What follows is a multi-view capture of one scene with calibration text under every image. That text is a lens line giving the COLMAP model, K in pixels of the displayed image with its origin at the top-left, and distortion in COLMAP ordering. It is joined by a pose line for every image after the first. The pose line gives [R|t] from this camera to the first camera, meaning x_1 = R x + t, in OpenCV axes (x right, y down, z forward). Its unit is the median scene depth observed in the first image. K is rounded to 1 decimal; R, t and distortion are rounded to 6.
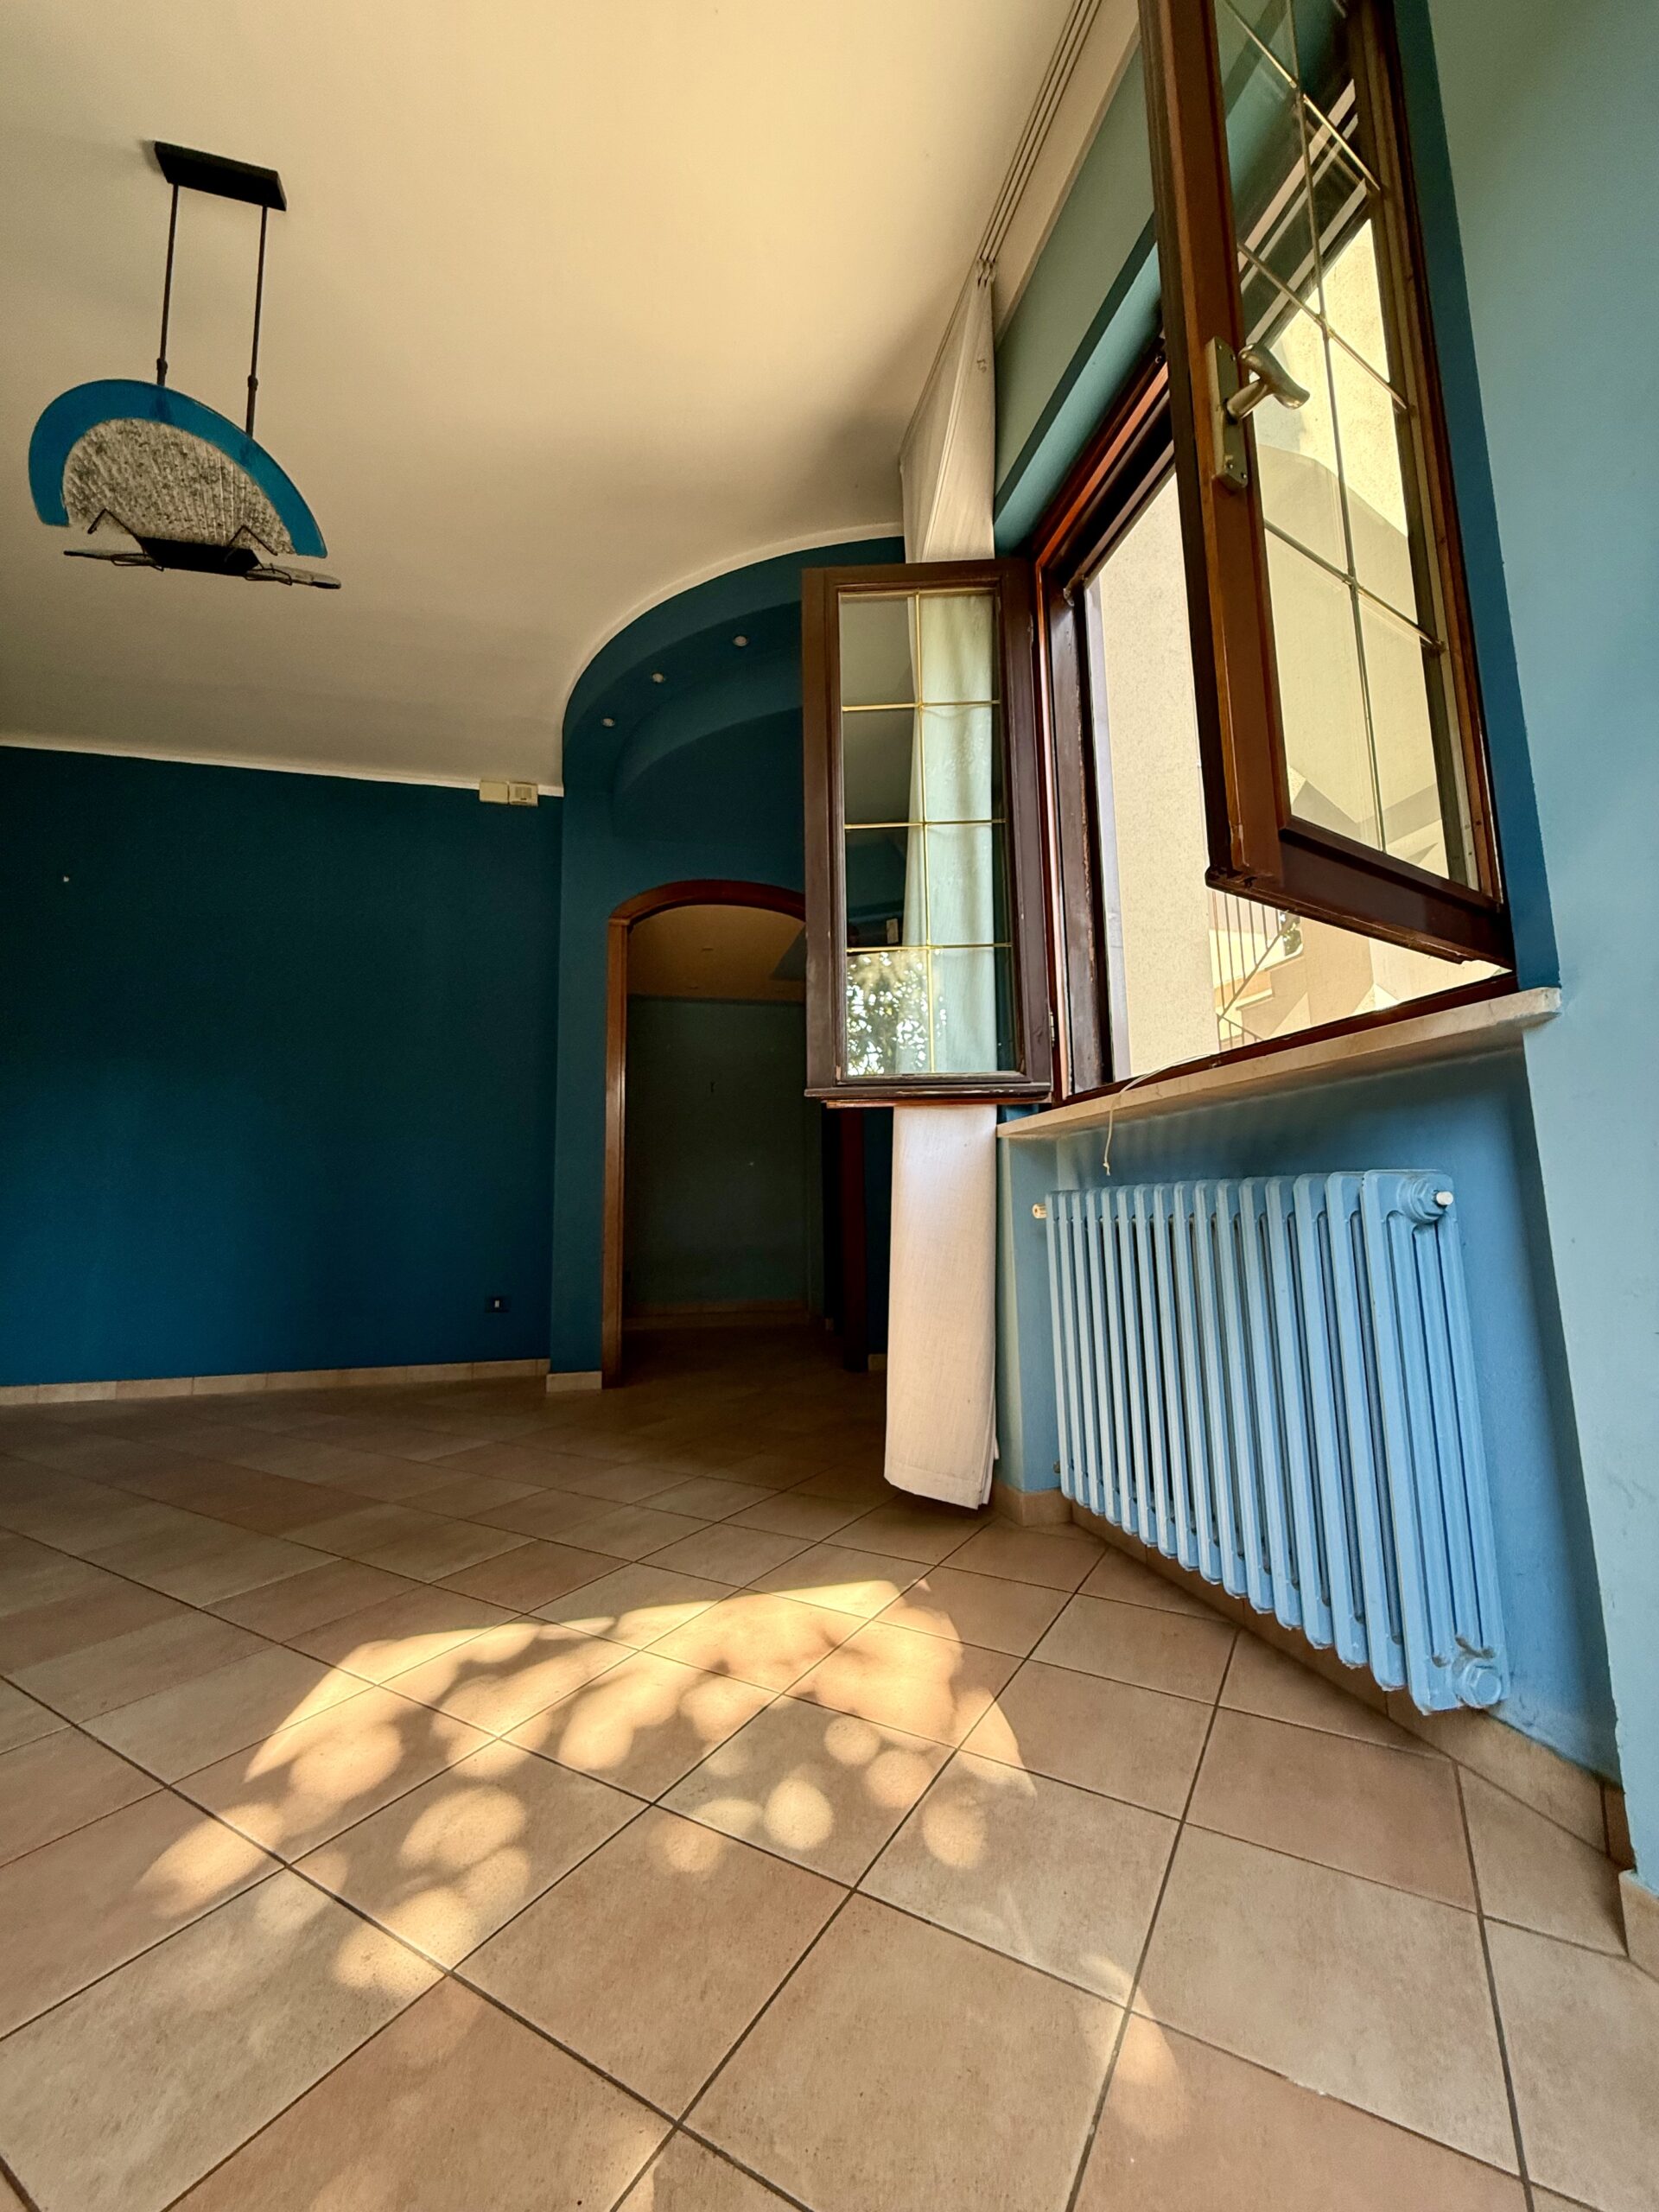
lens RADIAL K [[882.7, 0, 828.1], [0, 882.7, 1097.9], [0, 0, 1]] dist [-0.006295, 0.000608]
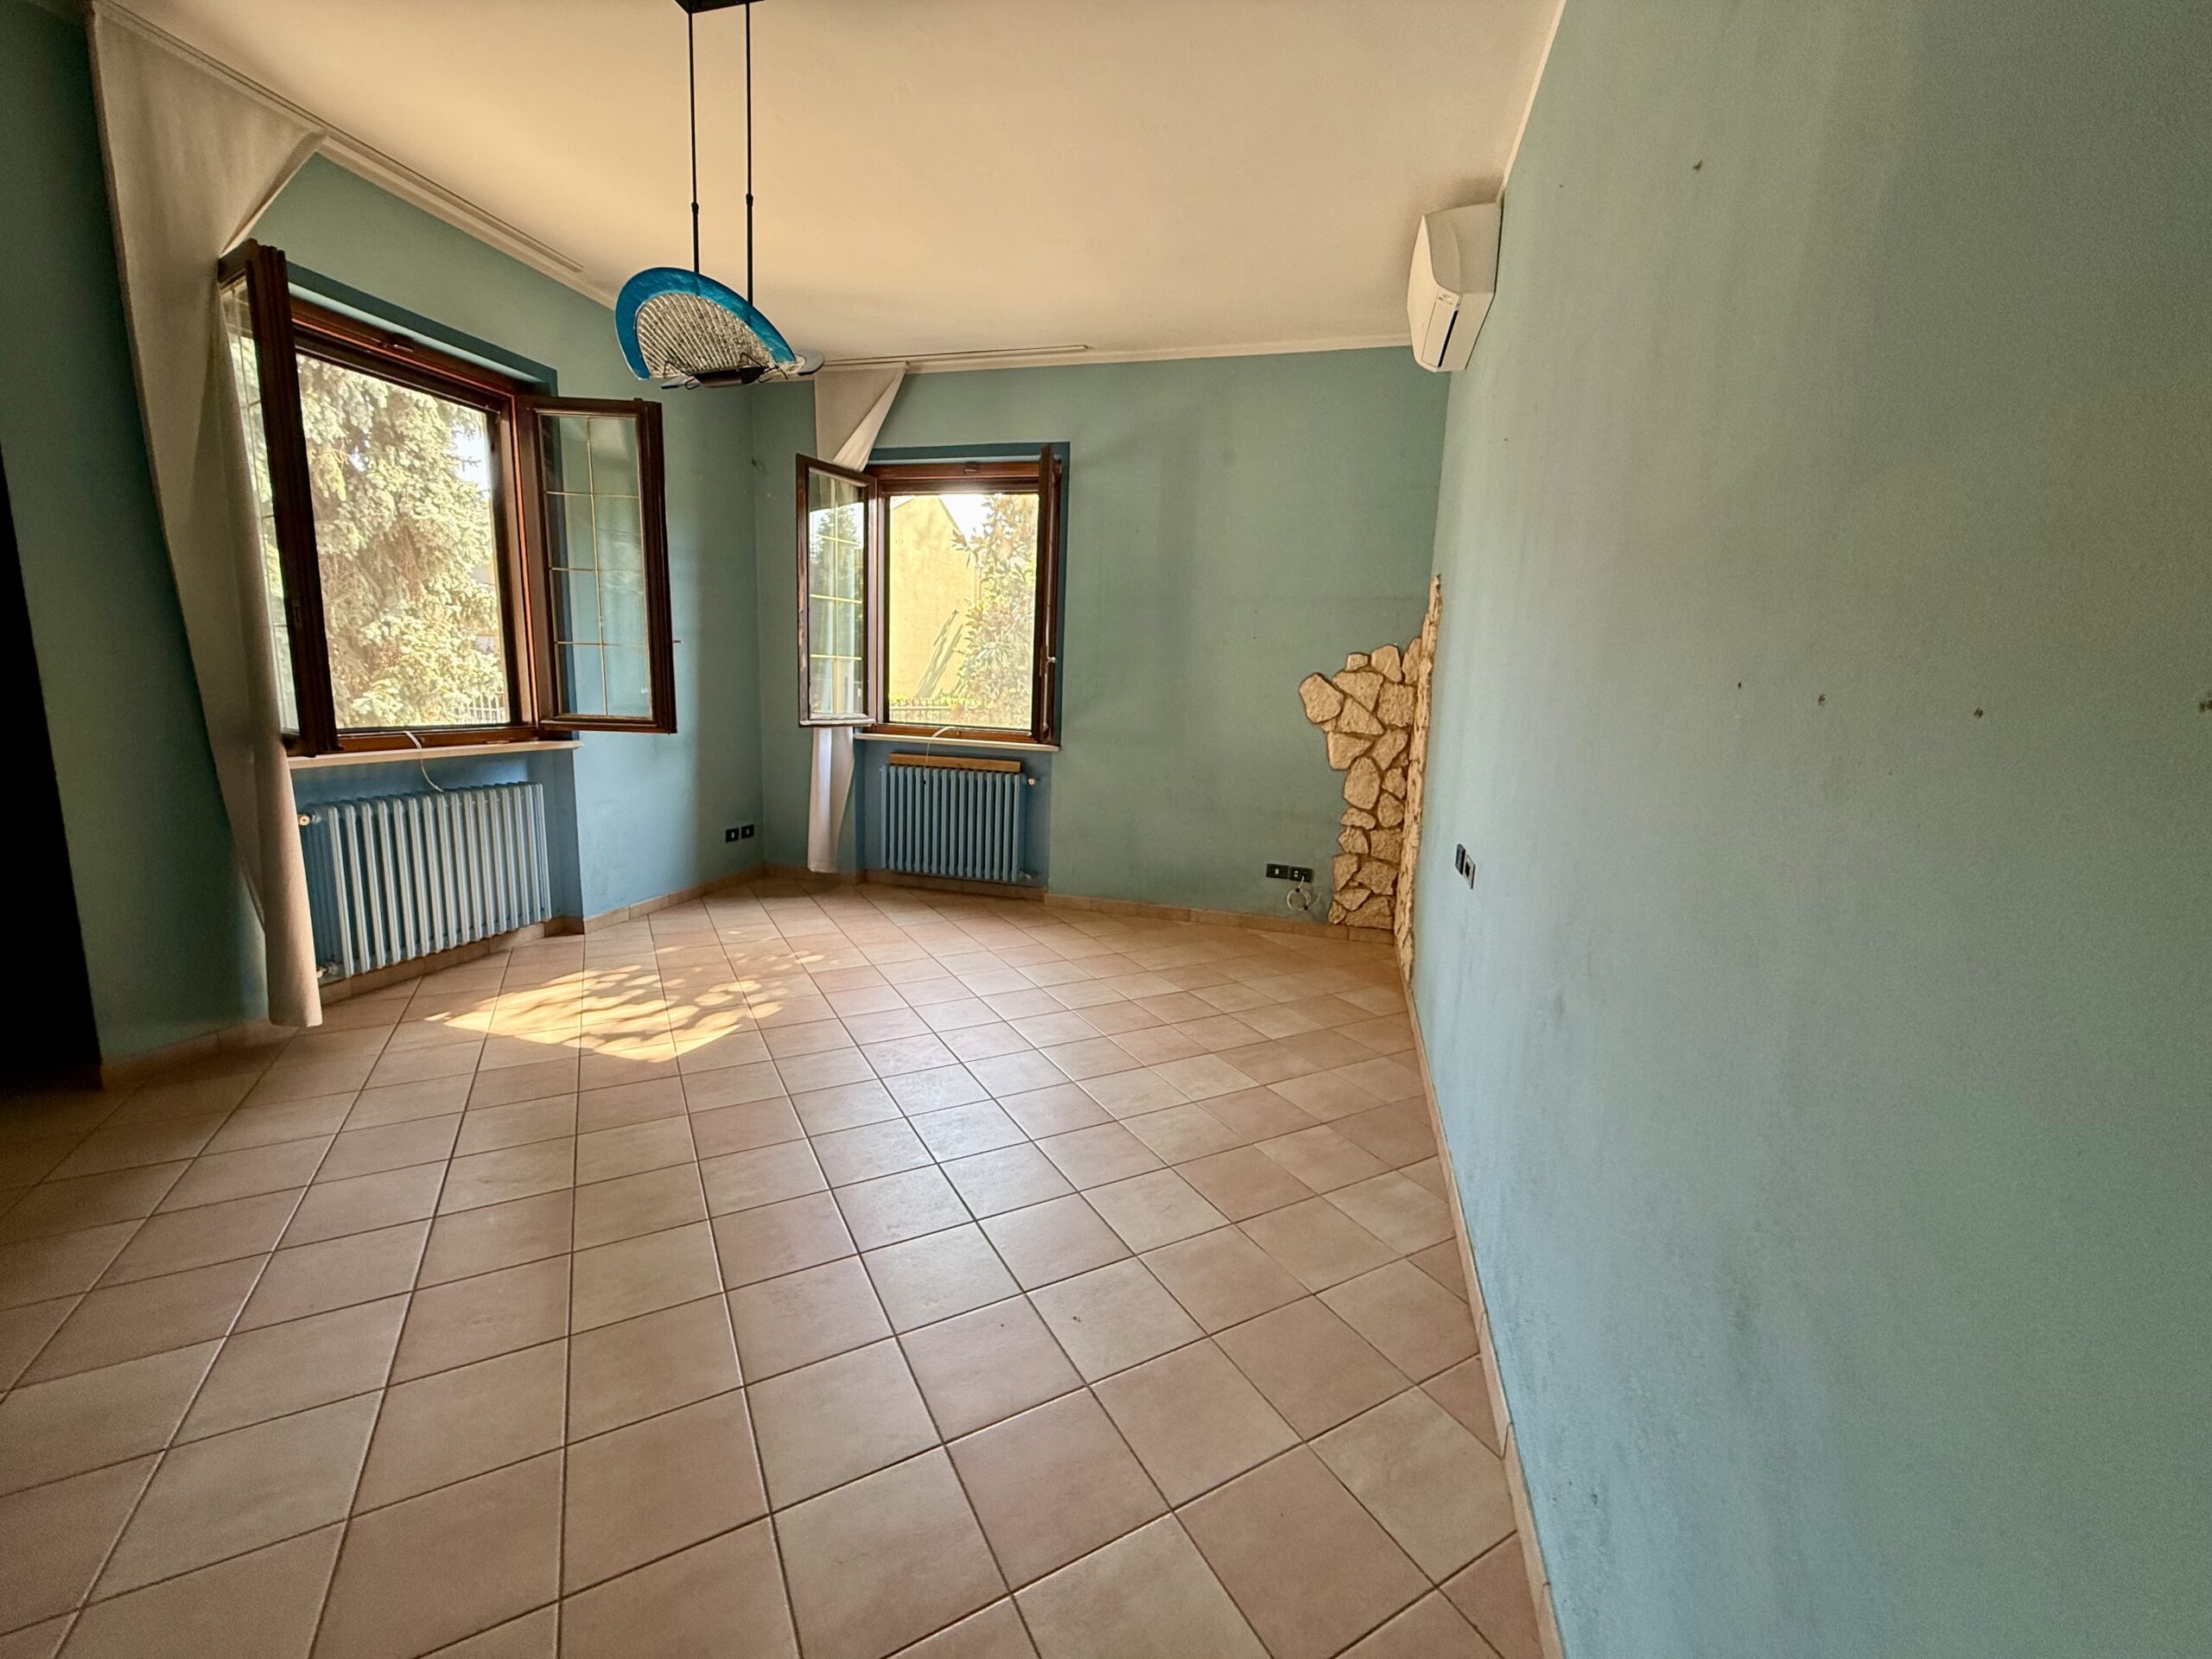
lens RADIAL K [[882.7, 0, 1106.0], [0, 882.7, 829.5], [0, 0, 1]] dist [-0.006295, 0.000608]
pose [[-0.868812, -0.100053, 0.484929, -2.076113], [-0.093186, 0.994911, 0.038319, -0.051650], [-0.486295, -0.011896, -0.873714, 2.027419]]
